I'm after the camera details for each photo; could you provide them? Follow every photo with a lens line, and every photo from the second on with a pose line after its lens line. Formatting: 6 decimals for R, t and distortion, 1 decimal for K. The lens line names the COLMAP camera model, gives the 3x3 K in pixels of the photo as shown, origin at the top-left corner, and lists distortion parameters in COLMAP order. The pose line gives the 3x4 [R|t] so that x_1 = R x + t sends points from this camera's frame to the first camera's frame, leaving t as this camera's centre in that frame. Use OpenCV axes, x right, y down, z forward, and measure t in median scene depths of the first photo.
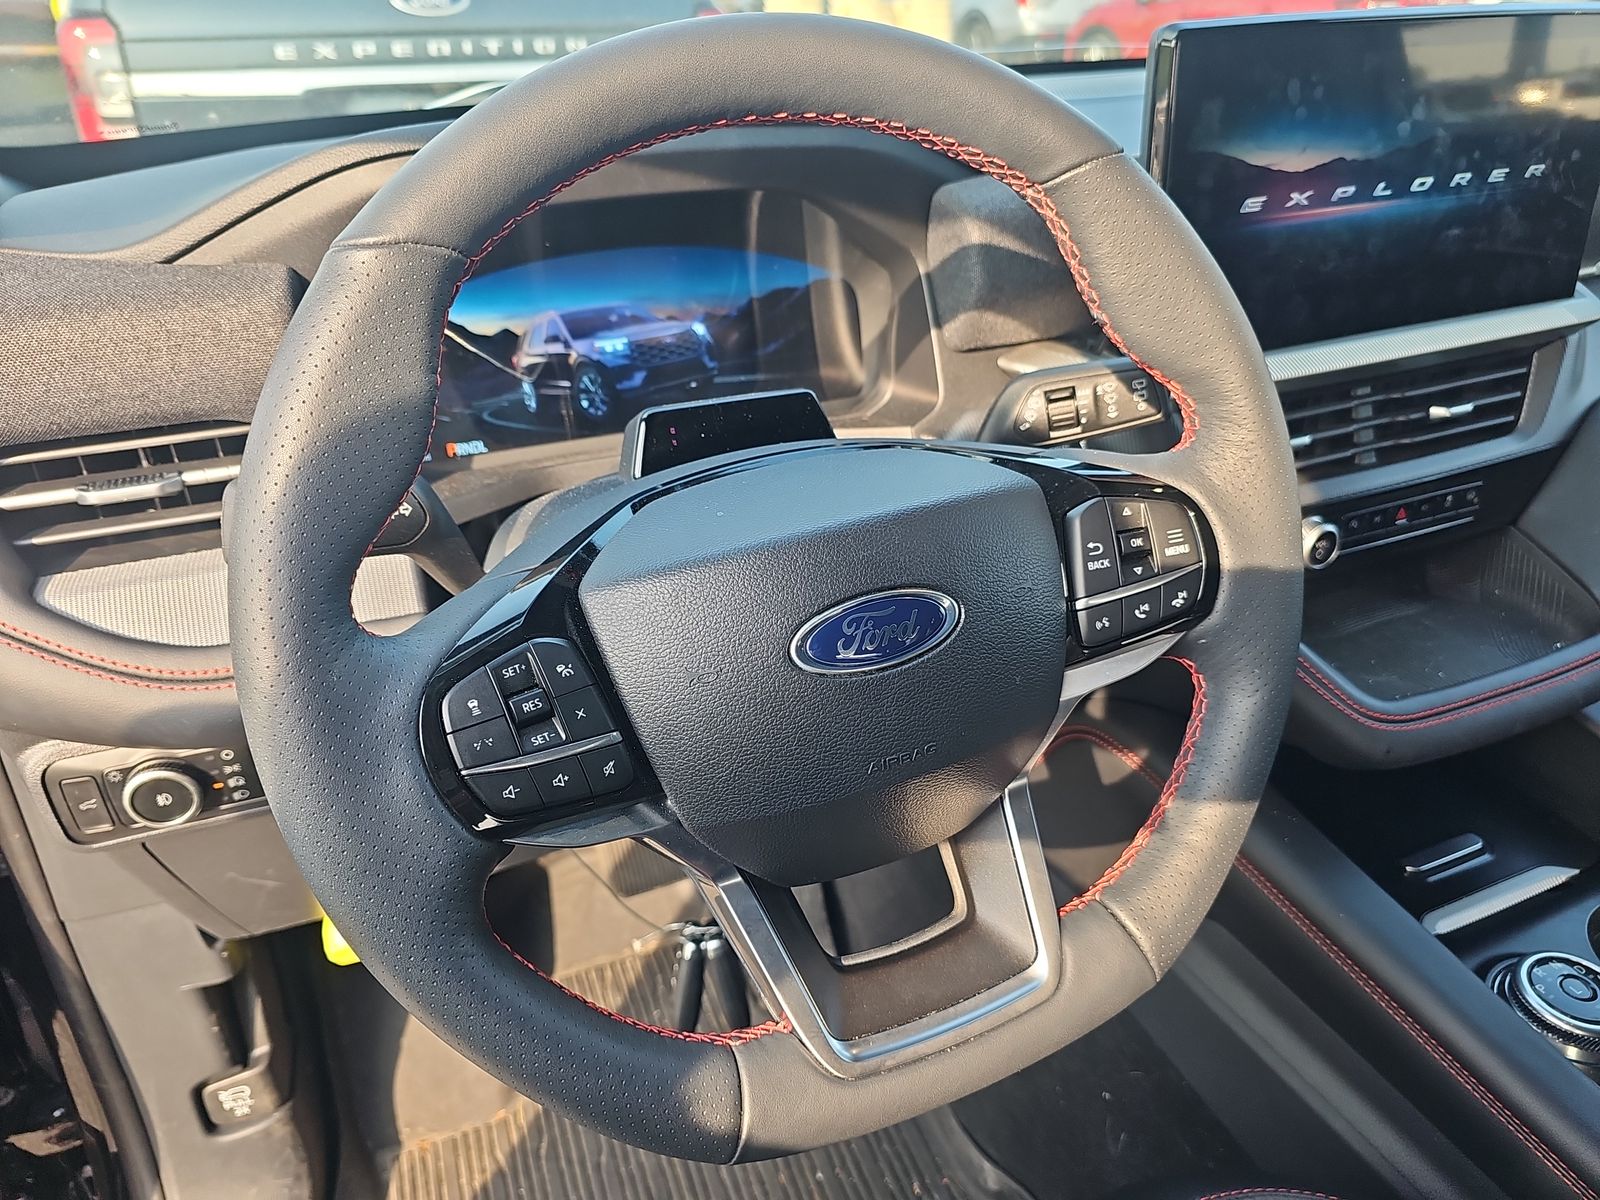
lens RADIAL K [[1102.8, 0, 800.0], [0, 1102.8, 600.0], [0, 0, 1]] dist [0.044207, -0.068999]
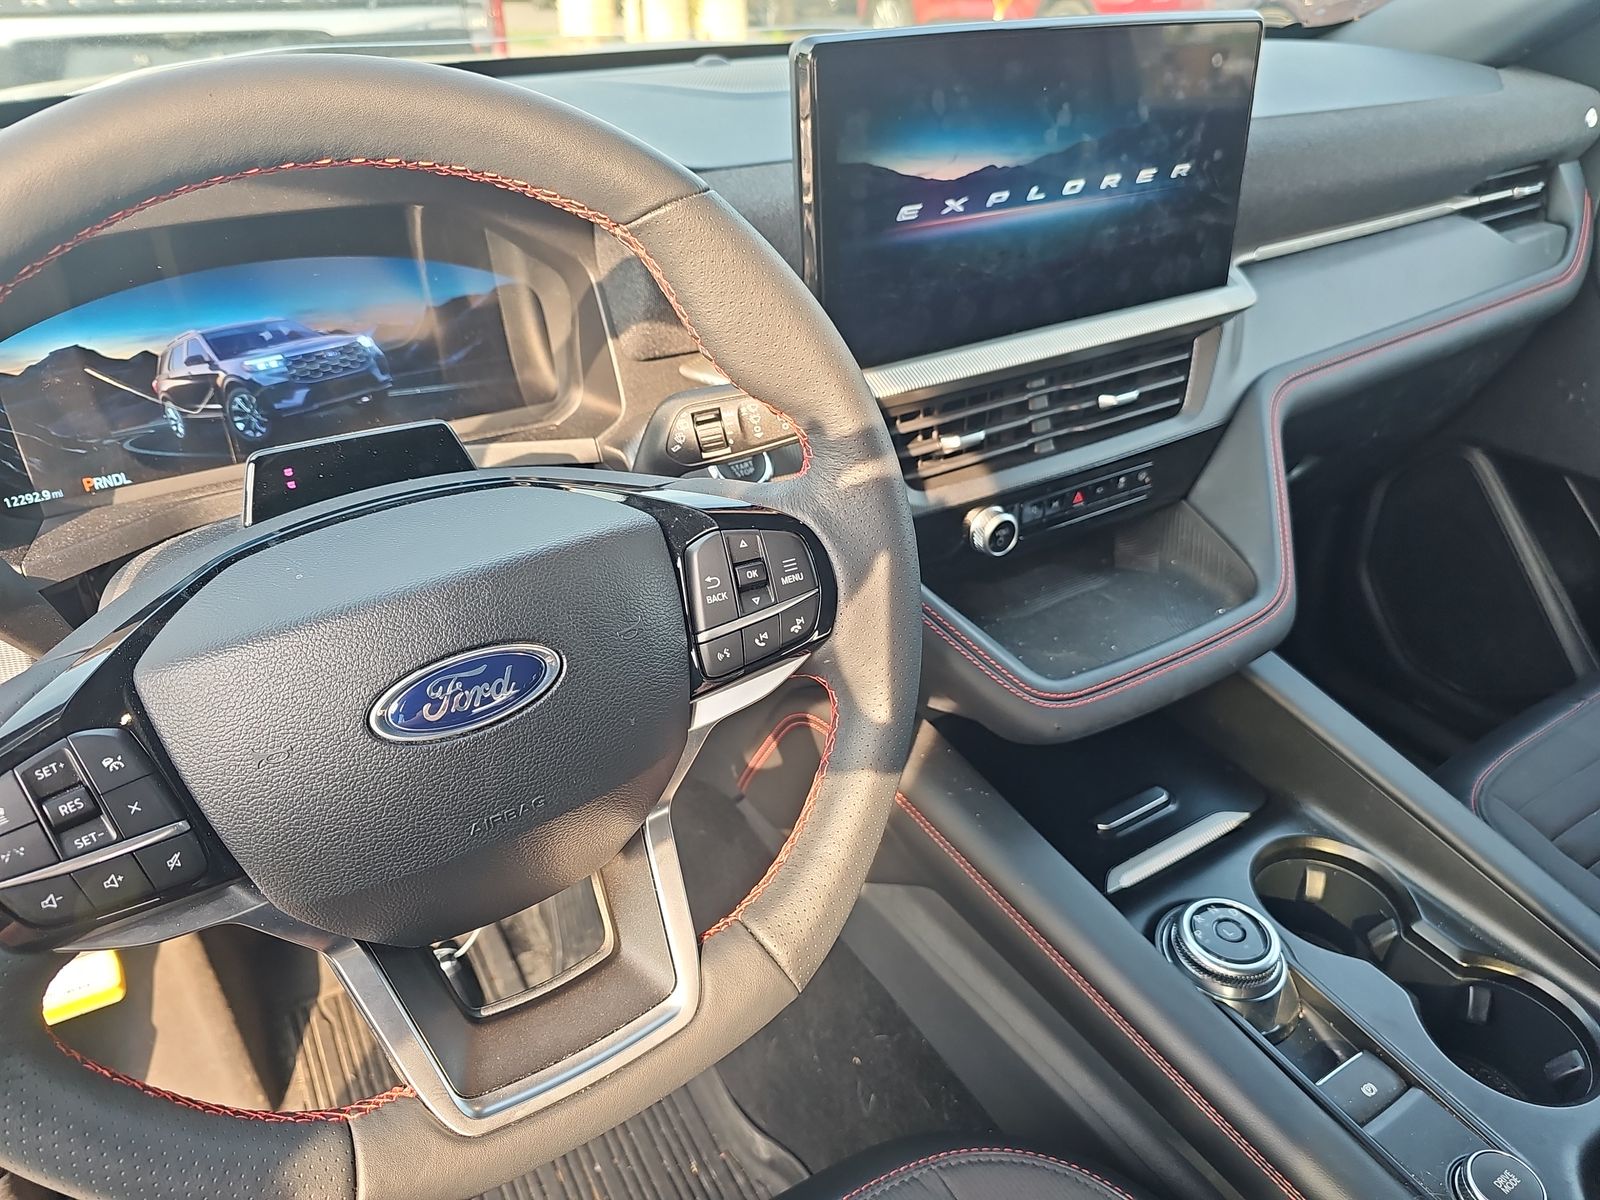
lens RADIAL K [[1102.8, 0, 800.0], [0, 1102.8, 600.0], [0, 0, 1]] dist [0.044207, -0.068999]
pose [[0.985688, -0.061900, 0.156807, 0.120404], [0.056105, 0.997578, 0.041119, -0.043741], [-0.158972, -0.031733, 0.986773, -0.010677]]
